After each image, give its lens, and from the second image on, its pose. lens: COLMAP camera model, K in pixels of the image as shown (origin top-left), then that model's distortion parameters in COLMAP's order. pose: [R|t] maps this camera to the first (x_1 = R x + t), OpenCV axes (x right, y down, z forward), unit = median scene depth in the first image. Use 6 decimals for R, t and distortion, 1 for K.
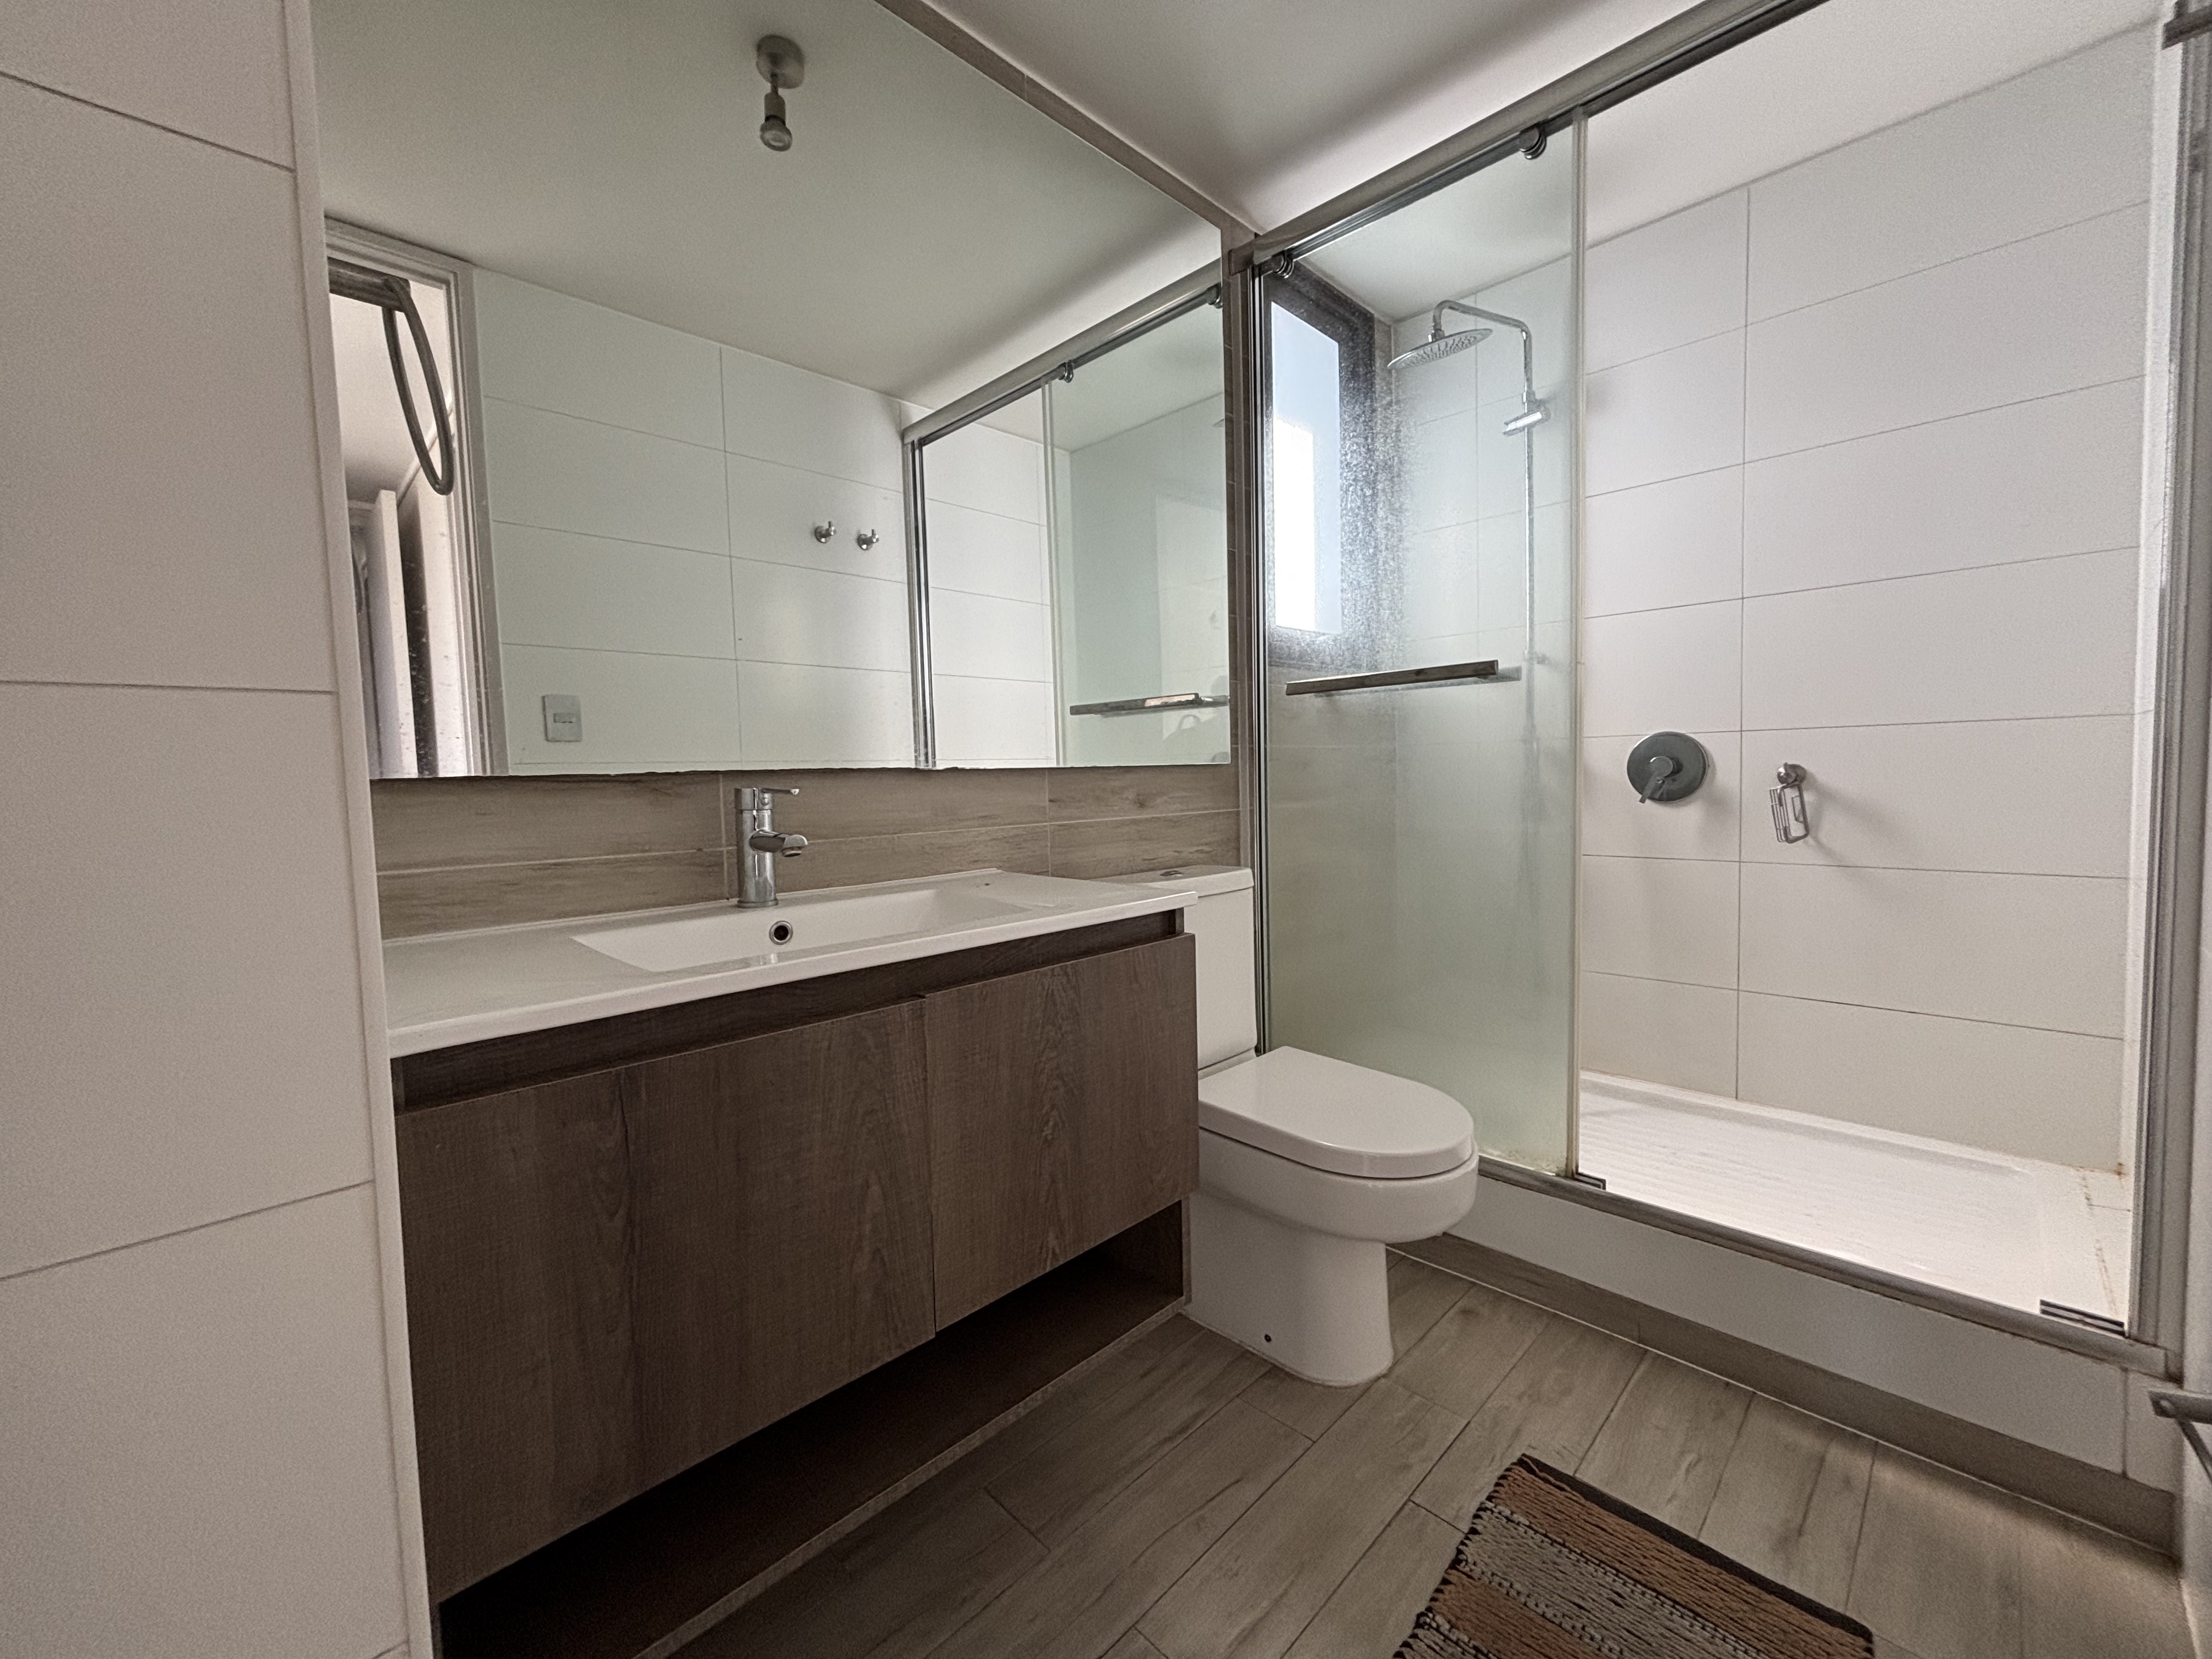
lens RADIAL K [[885.4, 0, 1106.0], [0, 885.4, 829.5], [0, 0, 1]] dist [0.007336, -0.001493]
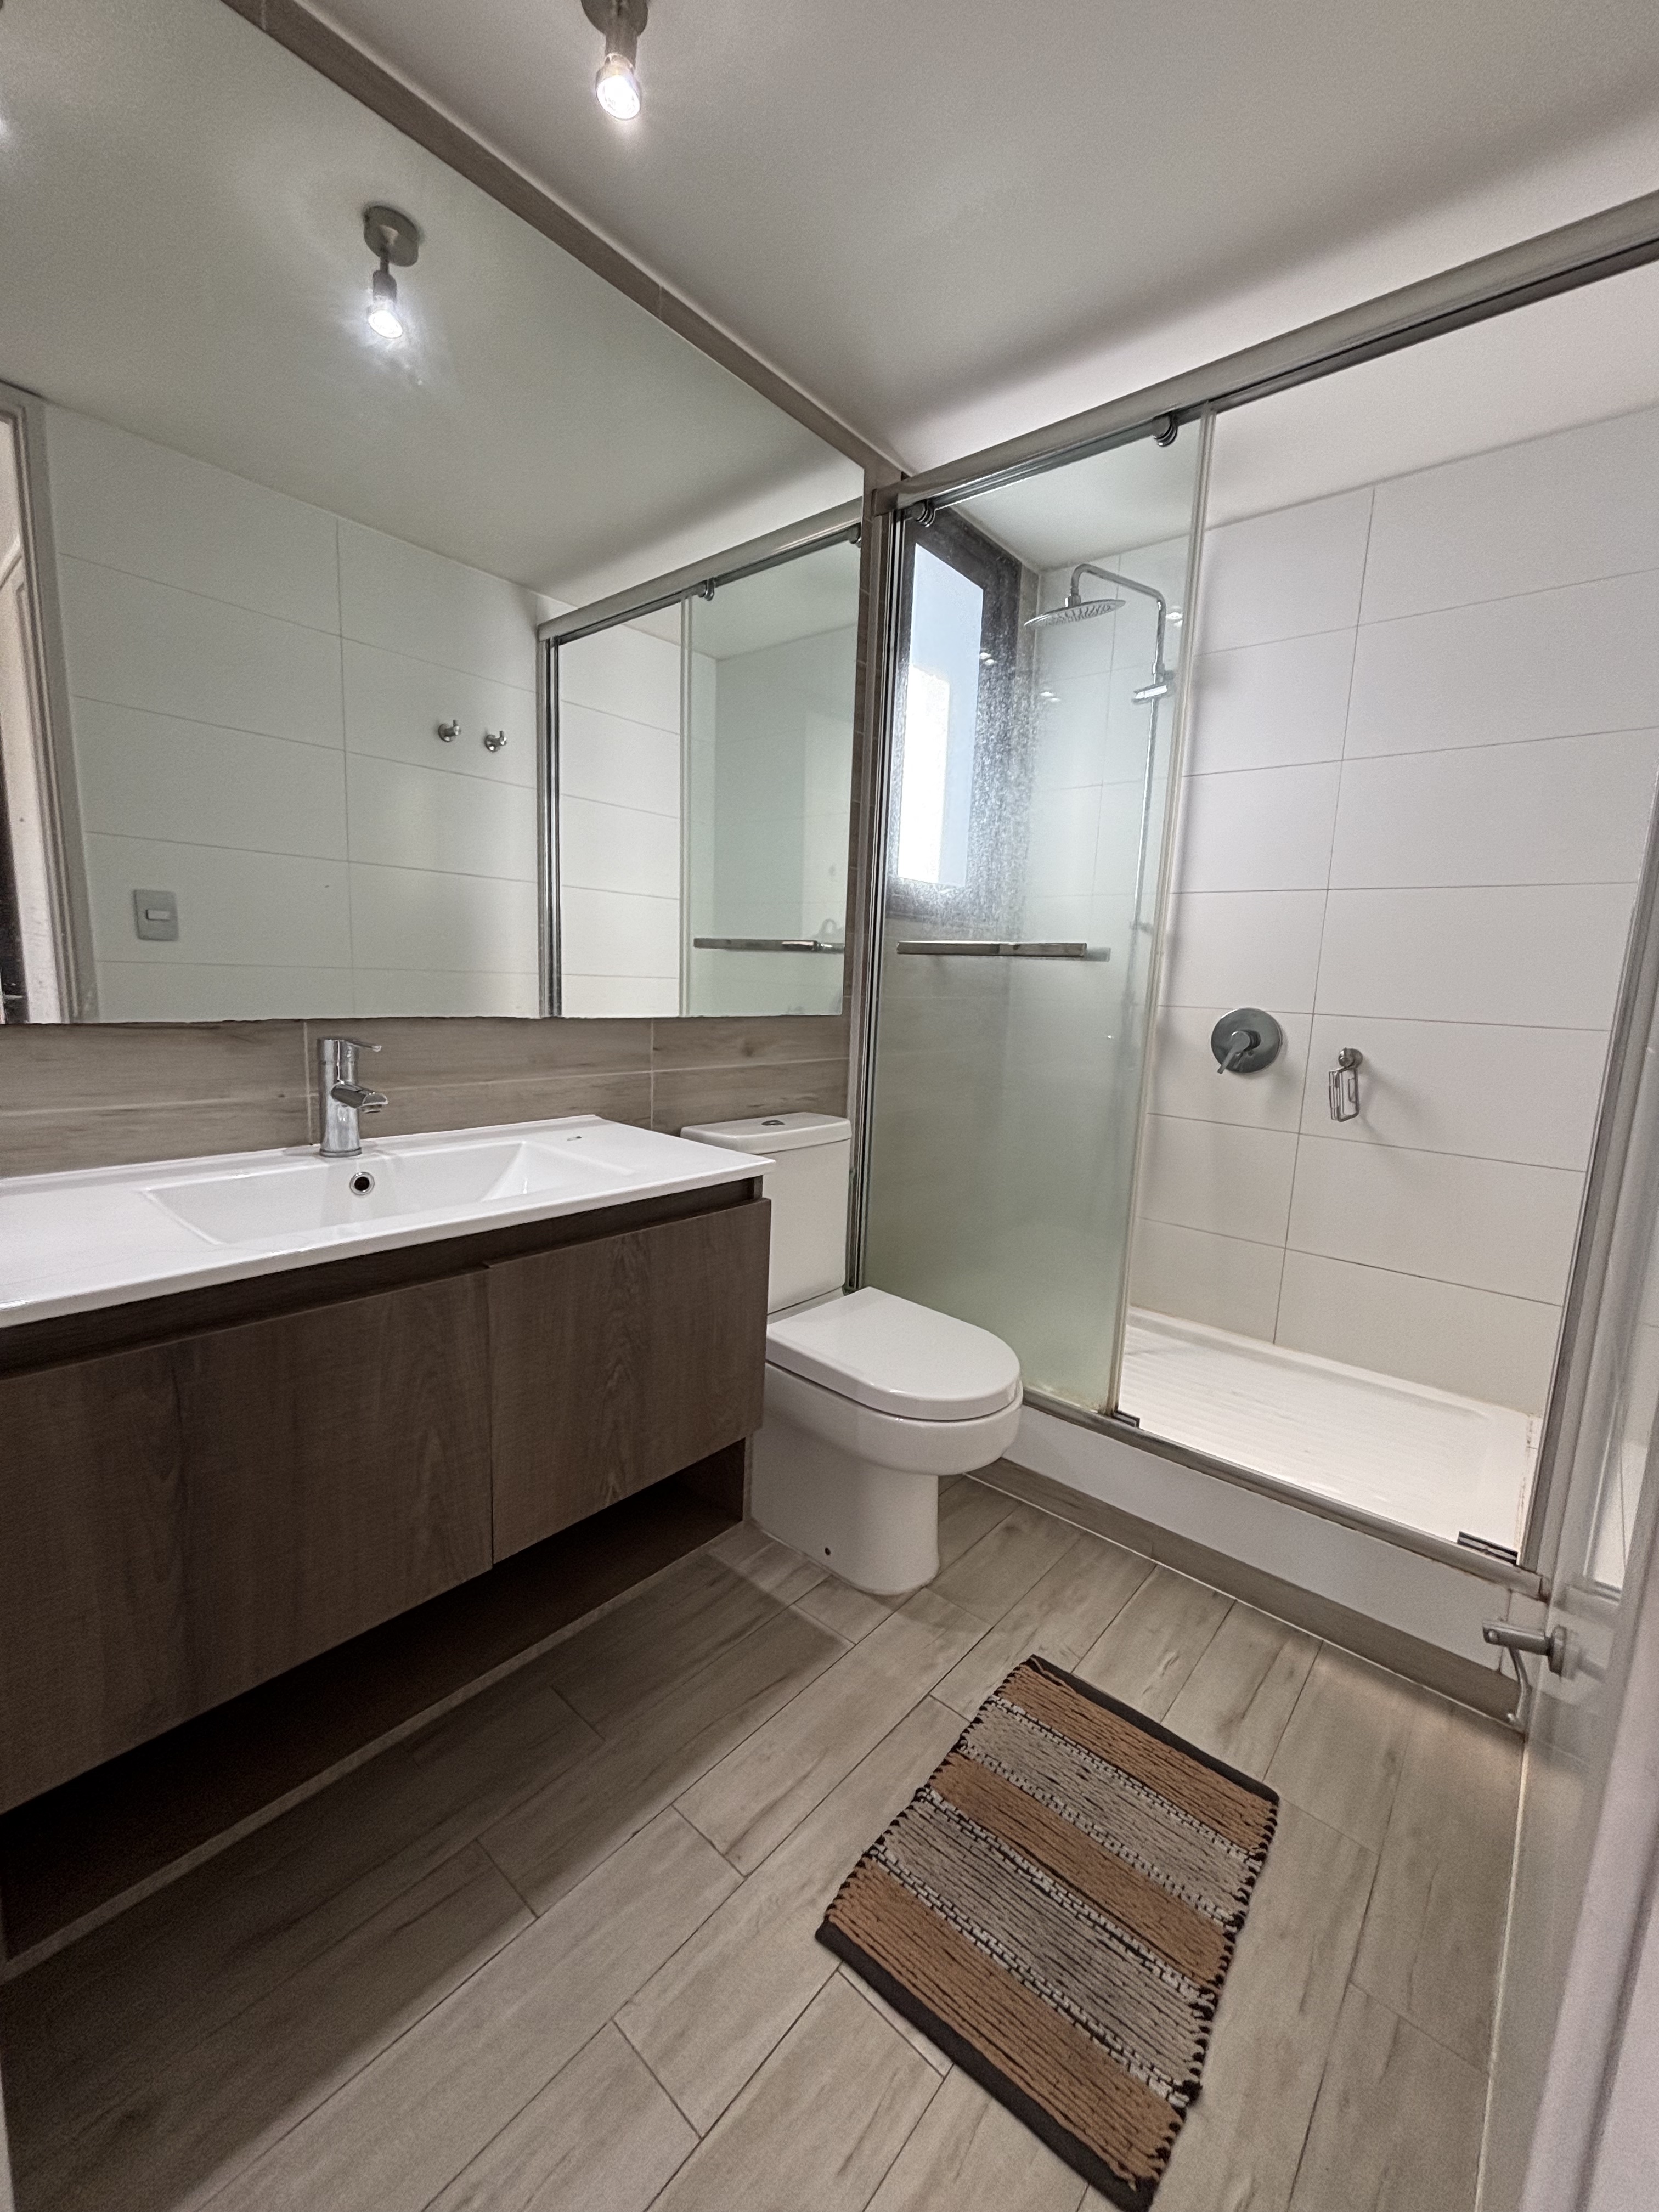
lens RADIAL K [[887.0, 0, 837.8], [0, 887.0, 1111.8], [0, 0, 1]] dist [0.001144, 0.000724]
pose [[0.994257, 0.054226, 0.092268, 0.060006], [-0.062525, 0.994016, 0.089568, -0.068685], [-0.086859, -0.094823, 0.991698, -0.043703]]
